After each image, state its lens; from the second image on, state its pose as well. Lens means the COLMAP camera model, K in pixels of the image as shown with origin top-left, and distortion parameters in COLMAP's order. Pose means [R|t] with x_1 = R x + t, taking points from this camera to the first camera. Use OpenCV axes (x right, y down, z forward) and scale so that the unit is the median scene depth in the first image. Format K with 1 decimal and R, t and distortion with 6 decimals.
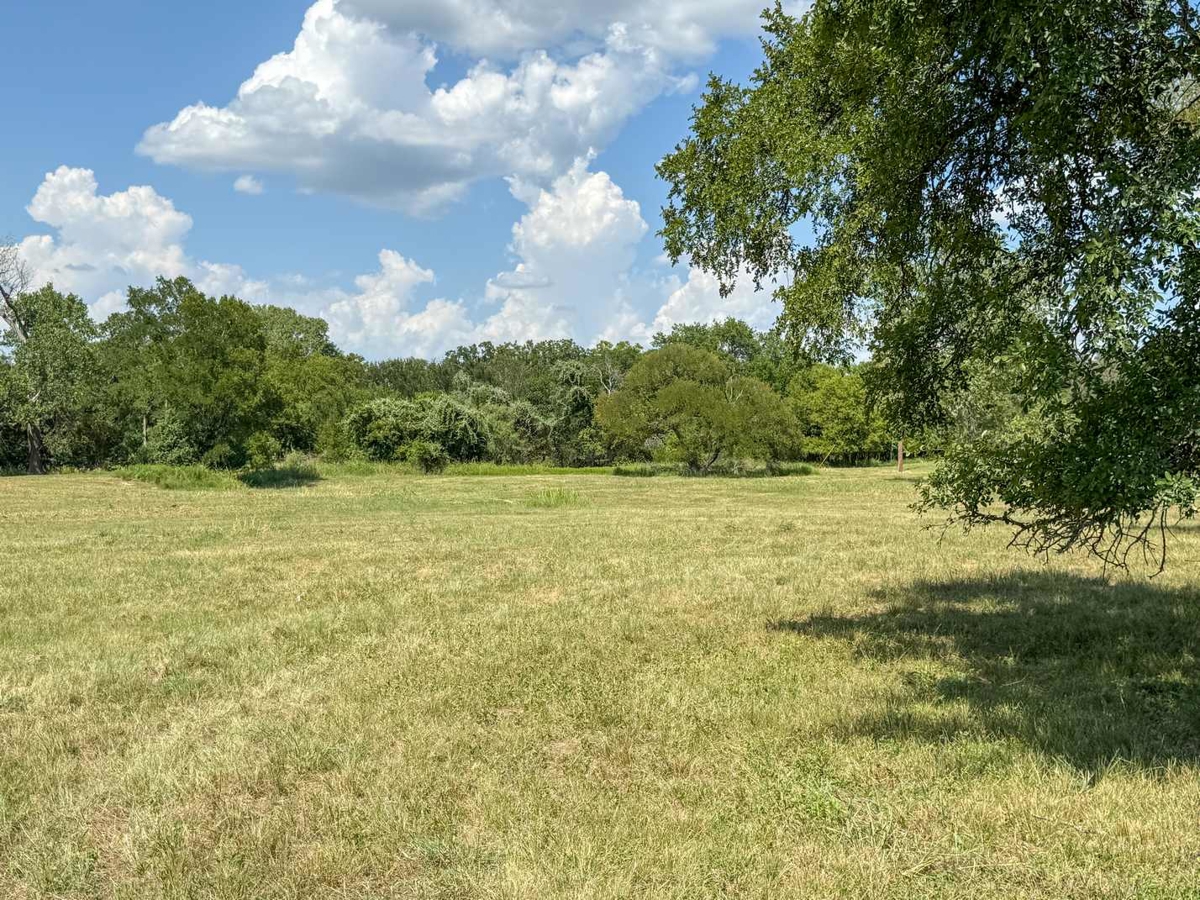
lens RADIAL K [[1601.4, 0, 600.0], [0, 1601.4, 450.0], [0, 0, 1]] dist [0.225543, -0.001486]
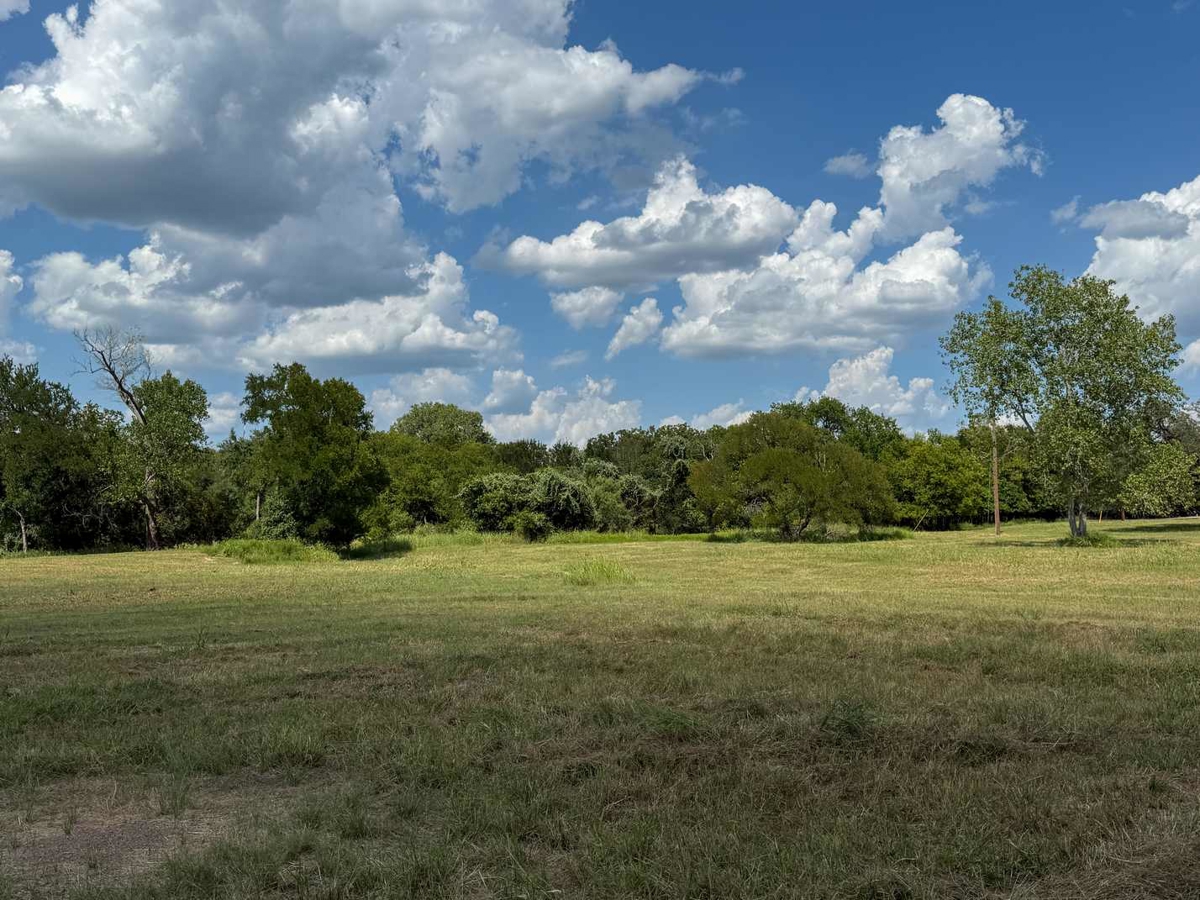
lens RADIAL K [[1106.6, 0, 605.2], [0, 1106.6, 451.7], [0, 0, 1]] dist [0.161655, -0.338522]
pose [[0.991414, -0.024799, -0.128388, 0.035350], [0.016757, 0.997851, -0.063340, 0.002044], [0.129683, 0.060645, 0.989699, 0.273004]]
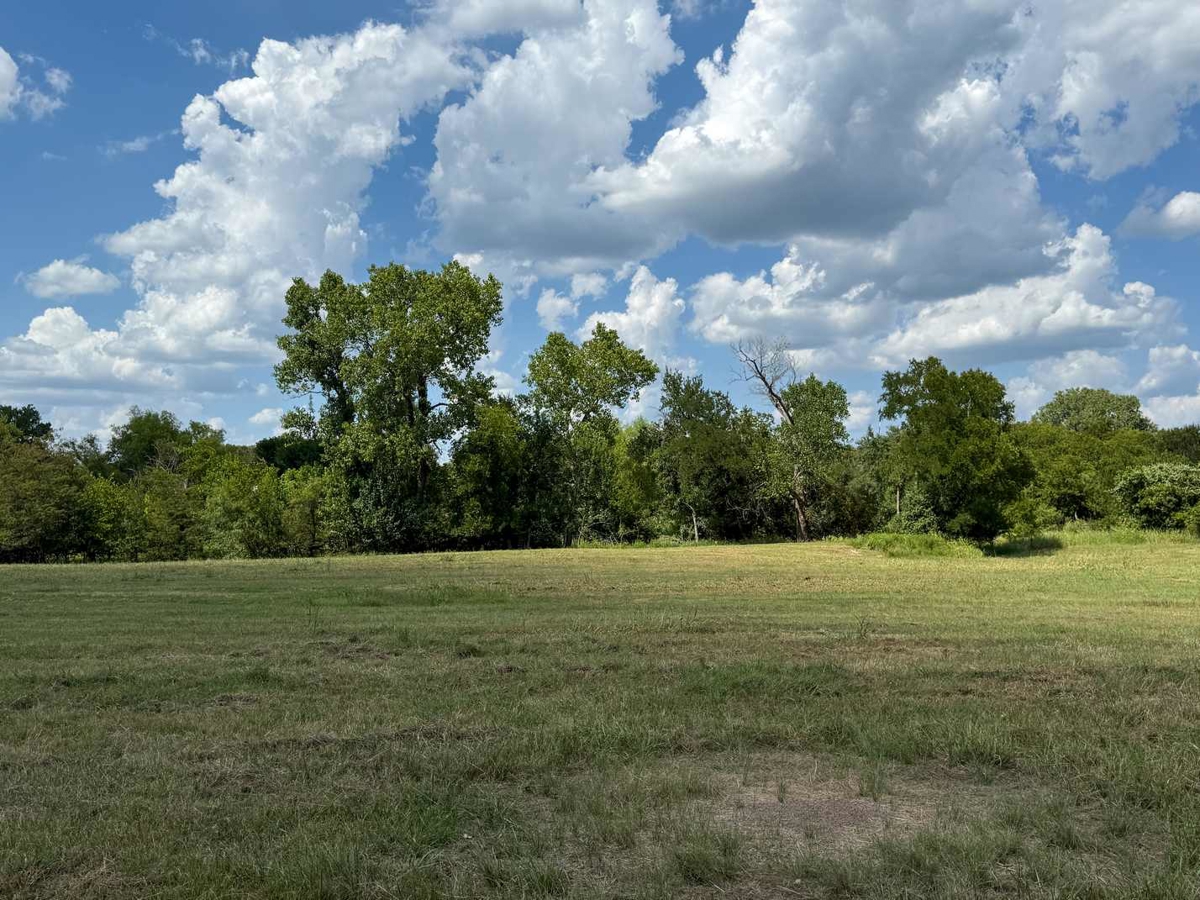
lens RADIAL K [[1106.6, 0, 605.2], [0, 1106.6, 451.7], [0, 0, 1]] dist [0.161655, -0.338522]
pose [[0.776325, -0.050516, -0.628306, 0.032559], [0.011180, 0.997730, -0.066405, 0.001963], [0.630234, 0.044527, 0.775127, 0.271738]]
